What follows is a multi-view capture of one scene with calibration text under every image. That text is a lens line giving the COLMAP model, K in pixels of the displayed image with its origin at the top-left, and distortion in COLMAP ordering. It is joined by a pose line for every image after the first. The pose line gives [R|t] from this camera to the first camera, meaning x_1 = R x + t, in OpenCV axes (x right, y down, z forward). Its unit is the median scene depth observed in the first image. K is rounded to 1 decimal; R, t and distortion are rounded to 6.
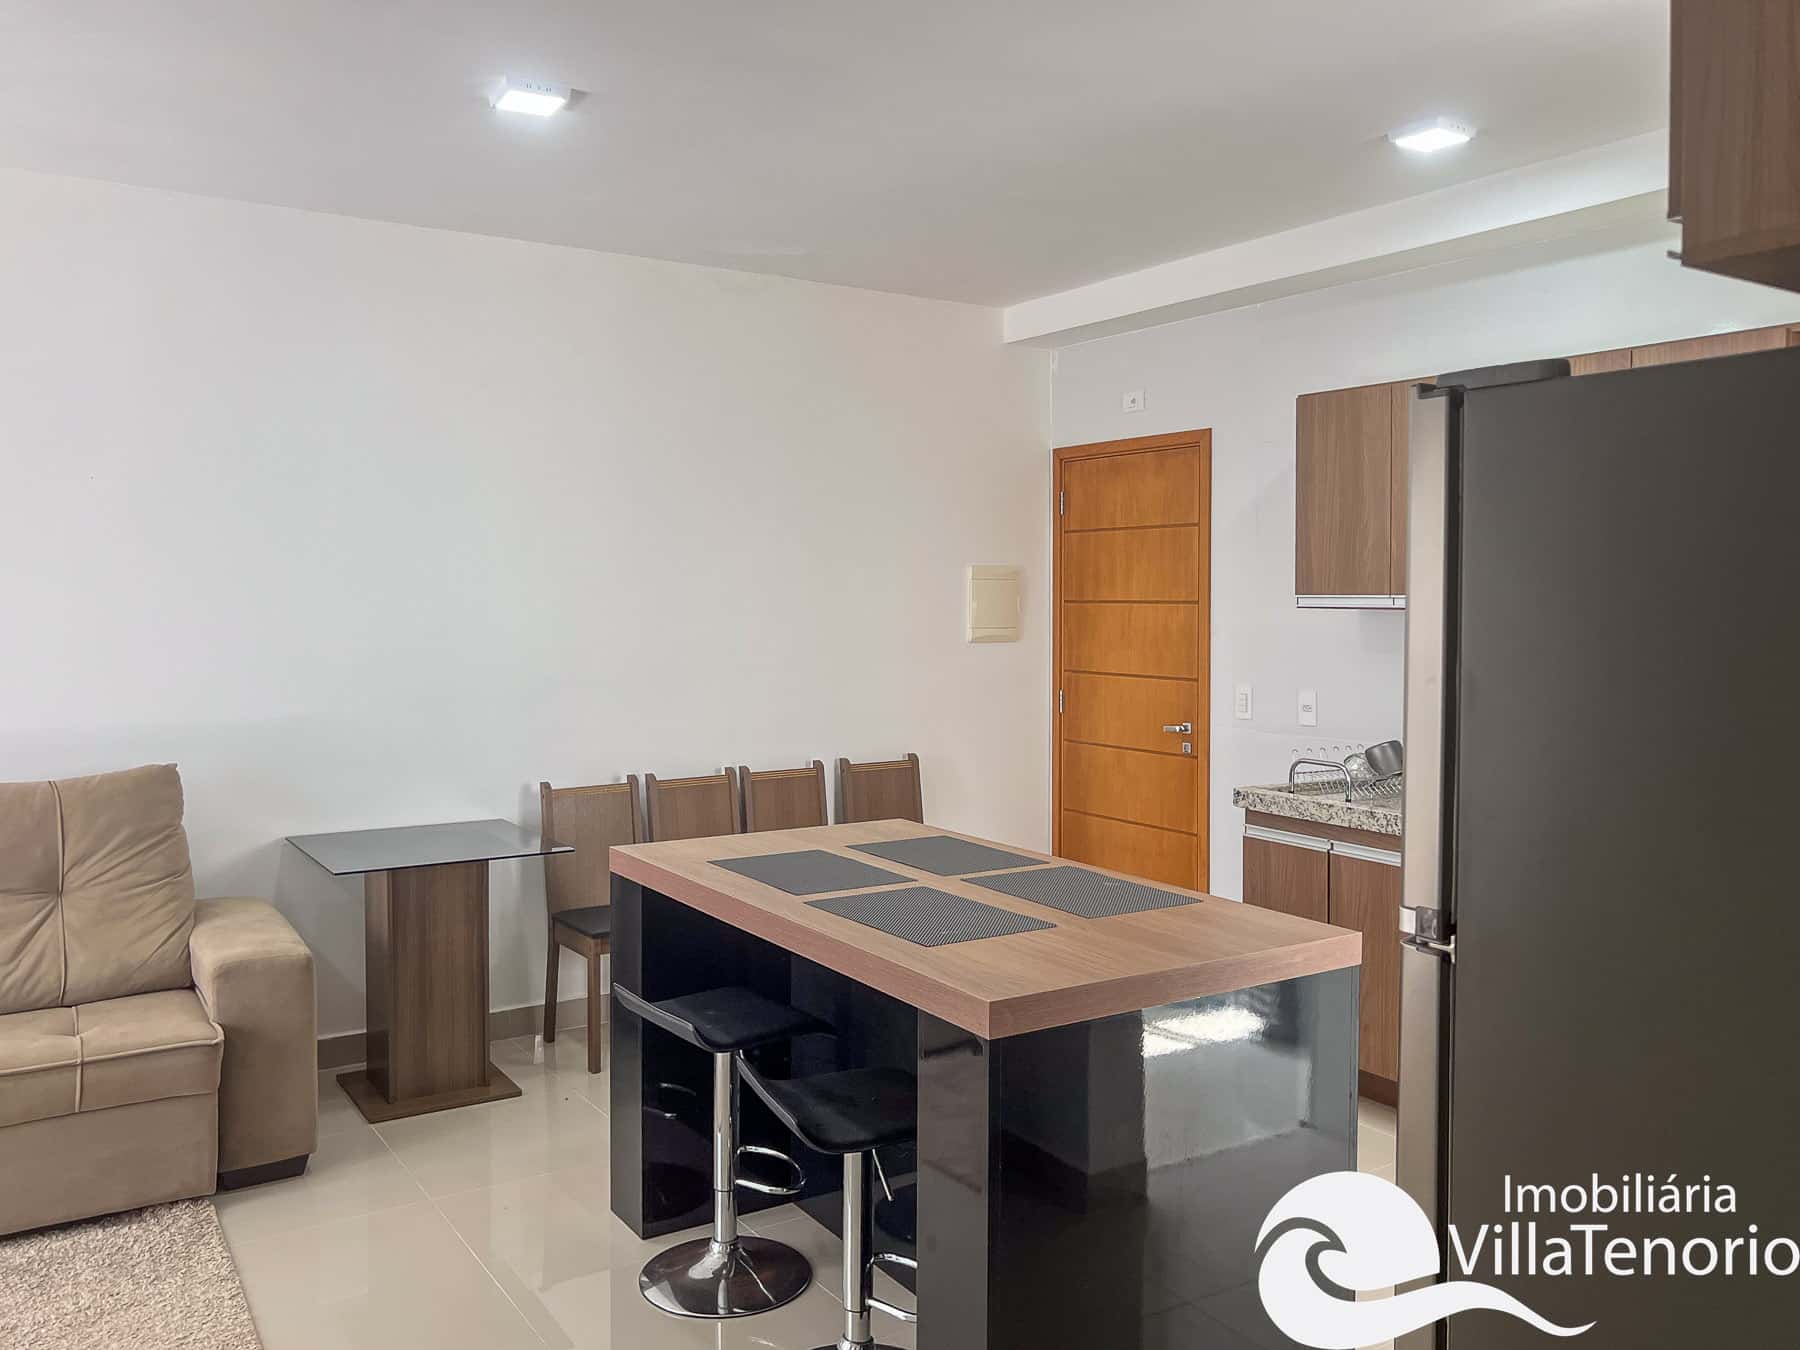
lens RADIAL K [[1448.3, 0, 864.3], [0, 1448.3, 622.4], [0, 0, 1]] dist [-0.001270, -0.000983]
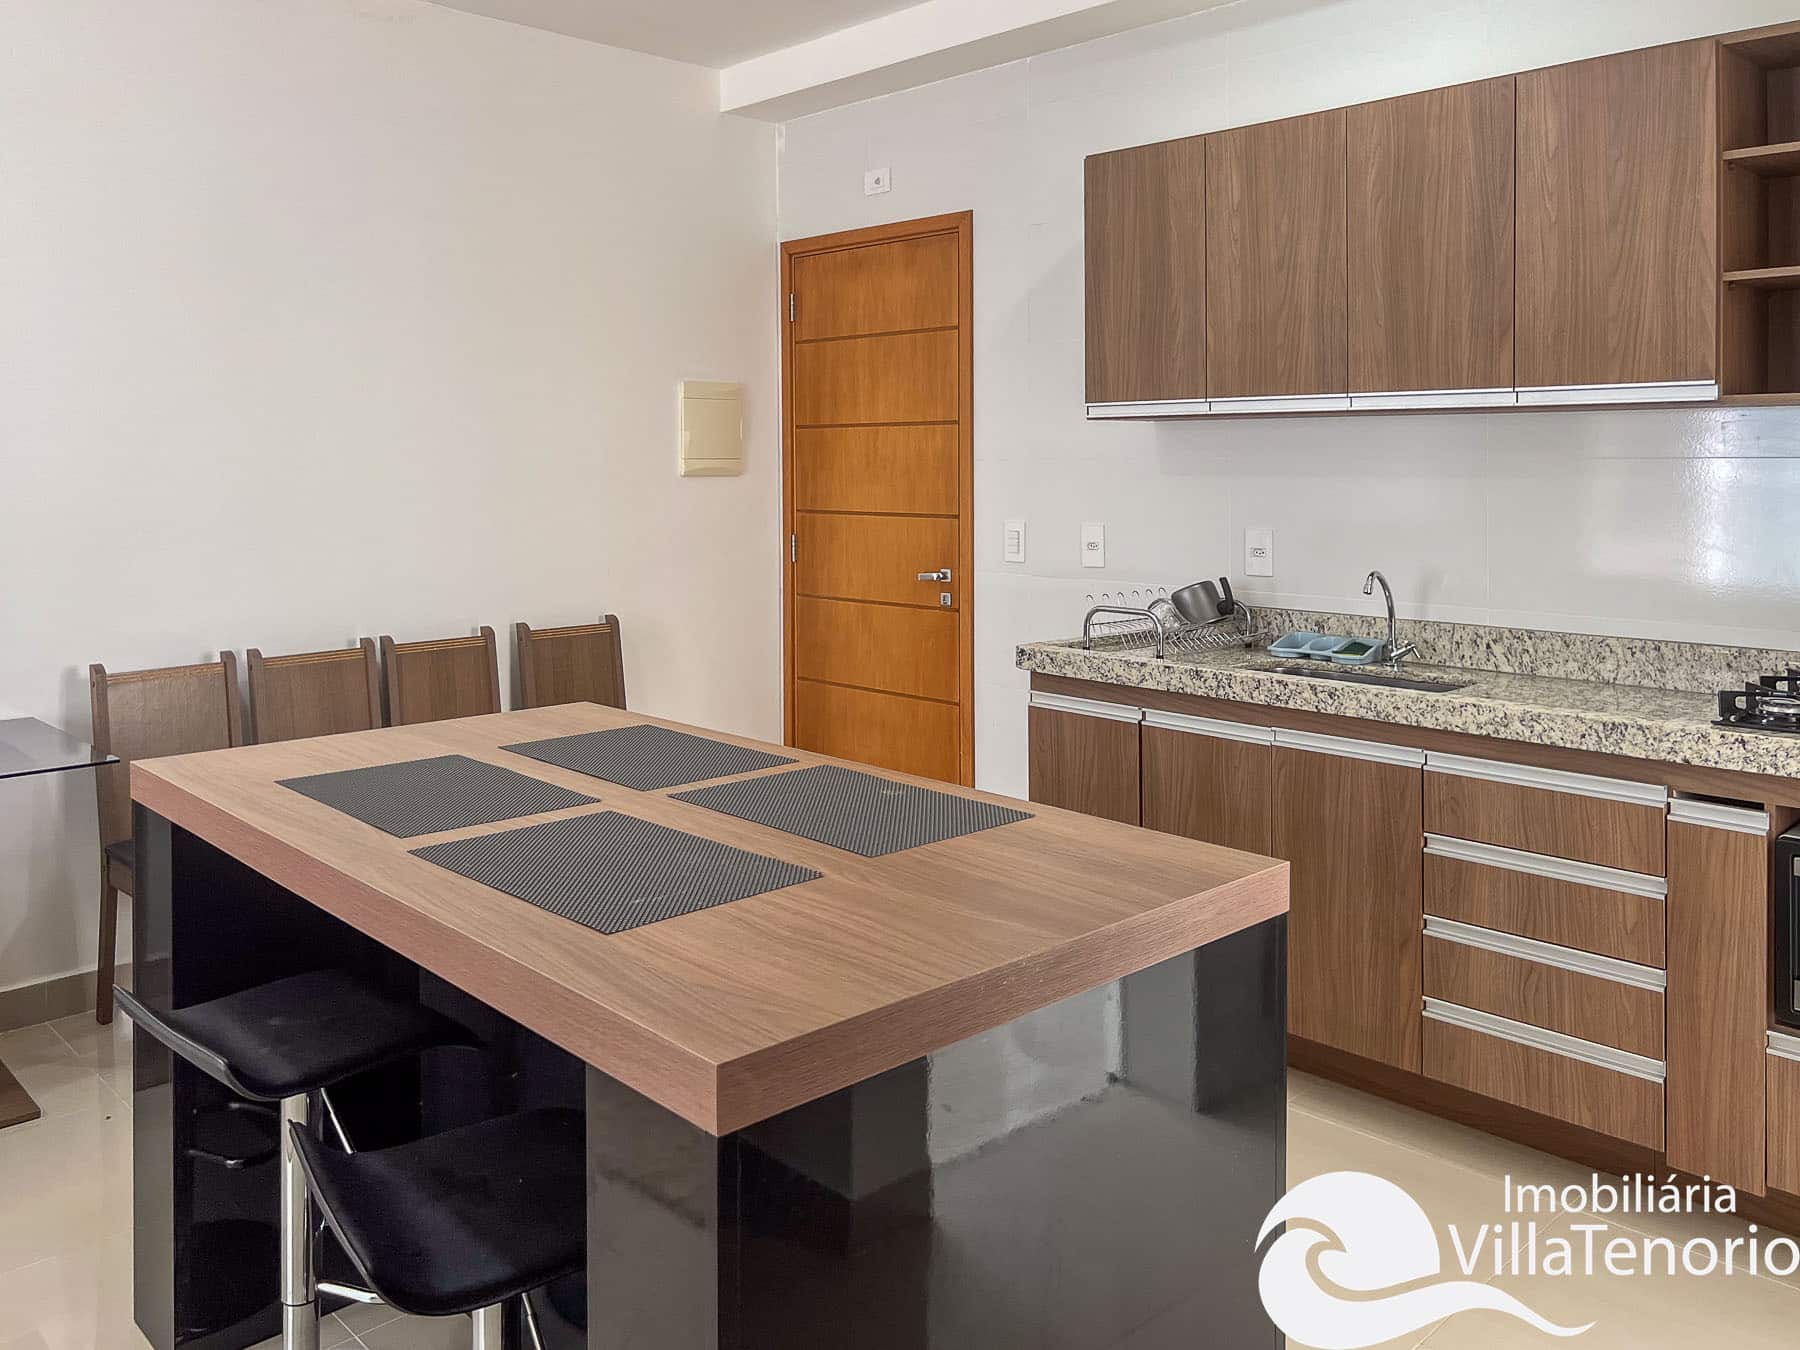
lens RADIAL K [[1472.8, 0, 840.9], [0, 1472.8, 472.6], [0, 0, 1]] dist [-0.005179, -0.001380]
pose [[0.984065, -0.008707, 0.177594, 0.017979], [0.010356, 0.999911, -0.008359, 0.025250], [-0.177505, 0.010065, 0.984068, 0.221049]]
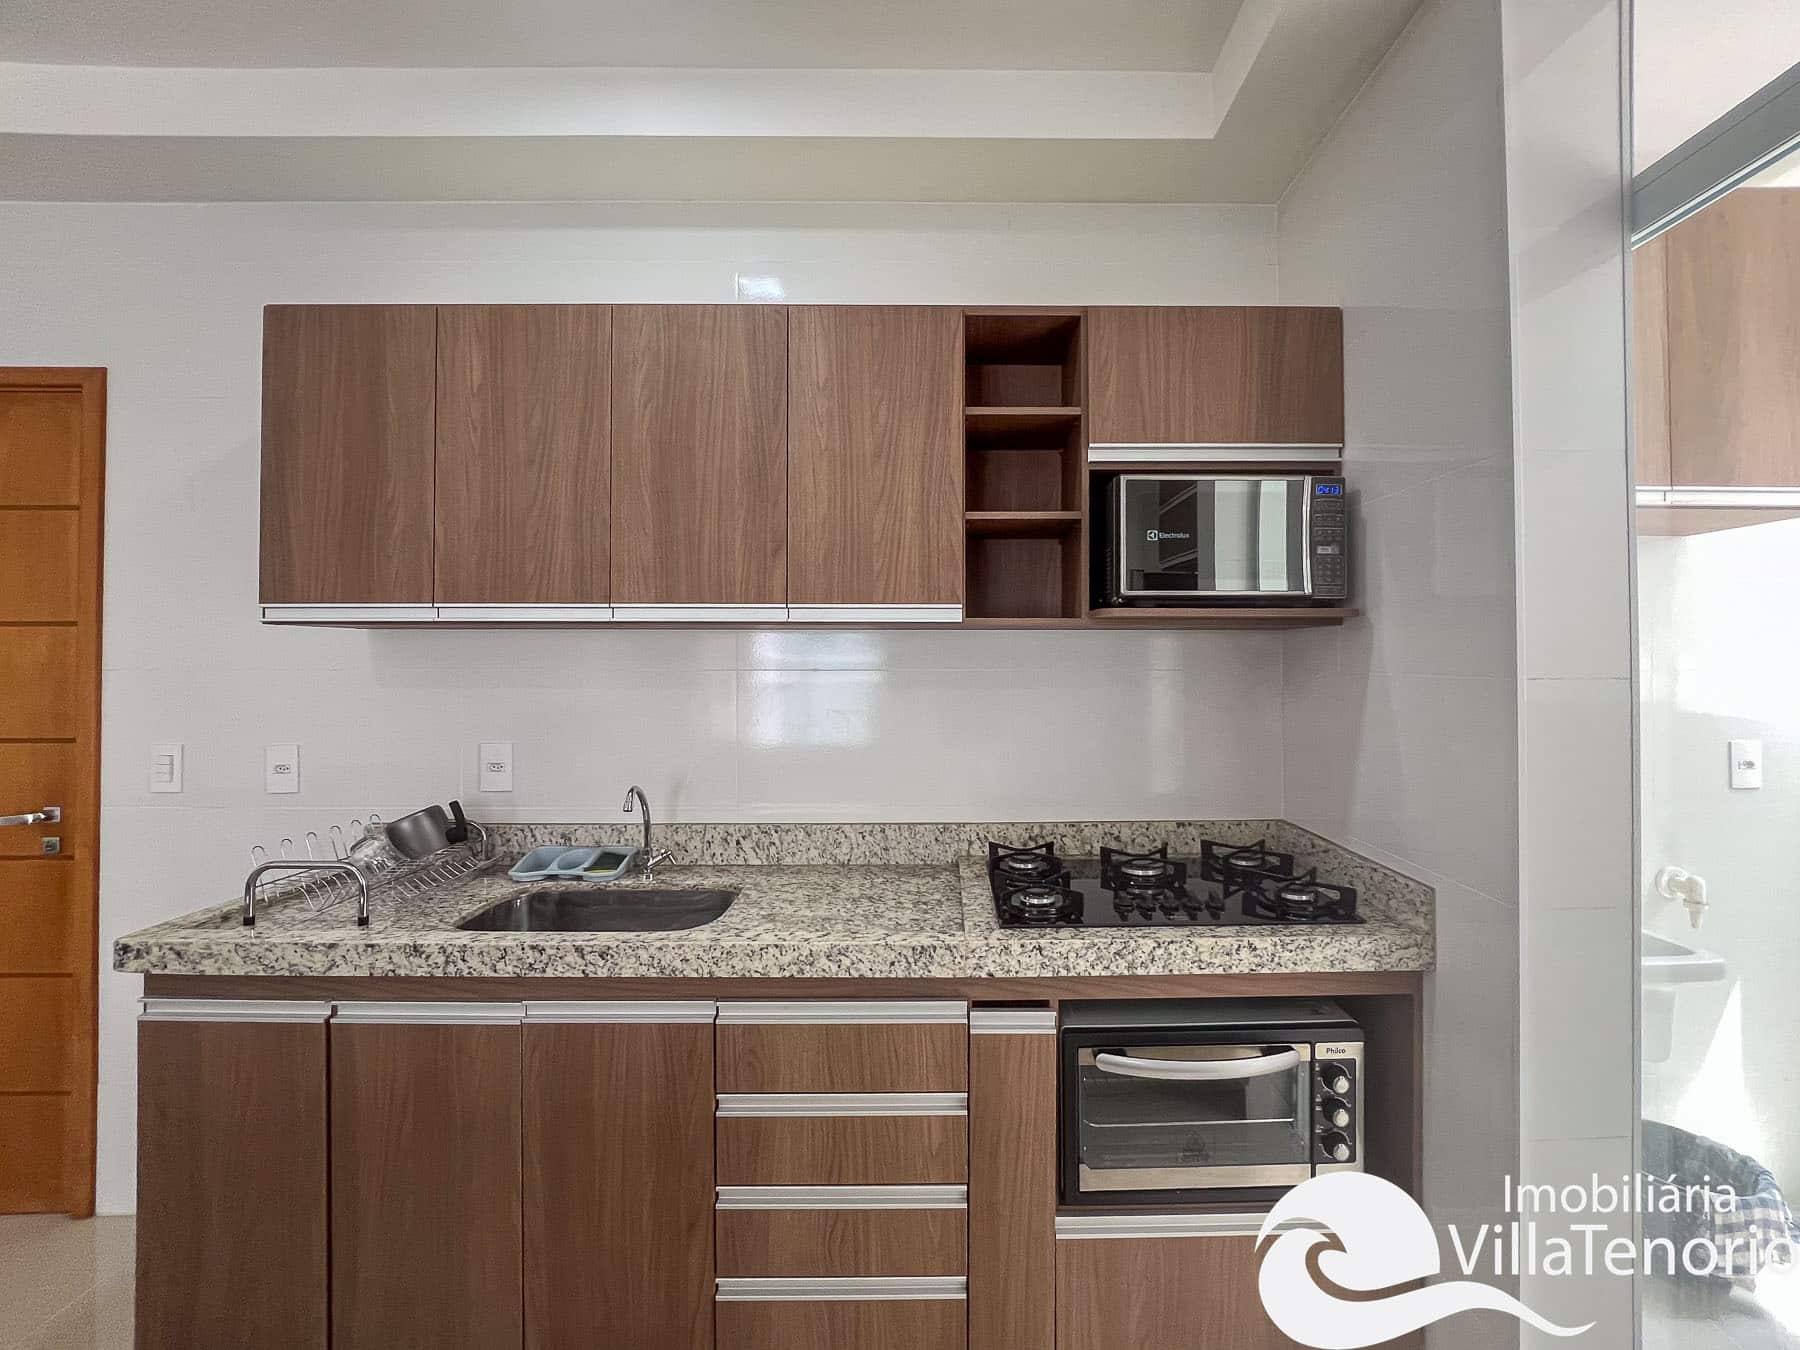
lens RADIAL K [[767.4, 0, 974.8], [0, 767.4, 643.9], [0, 0, 1]] dist [-0.001017, -0.004883]
pose [[0.512706, 0.010019, 0.858506, 0.170451], [0.019309, 0.999544, -0.023196, 0.013414], [-0.858347, 0.028469, 0.512279, 0.555642]]
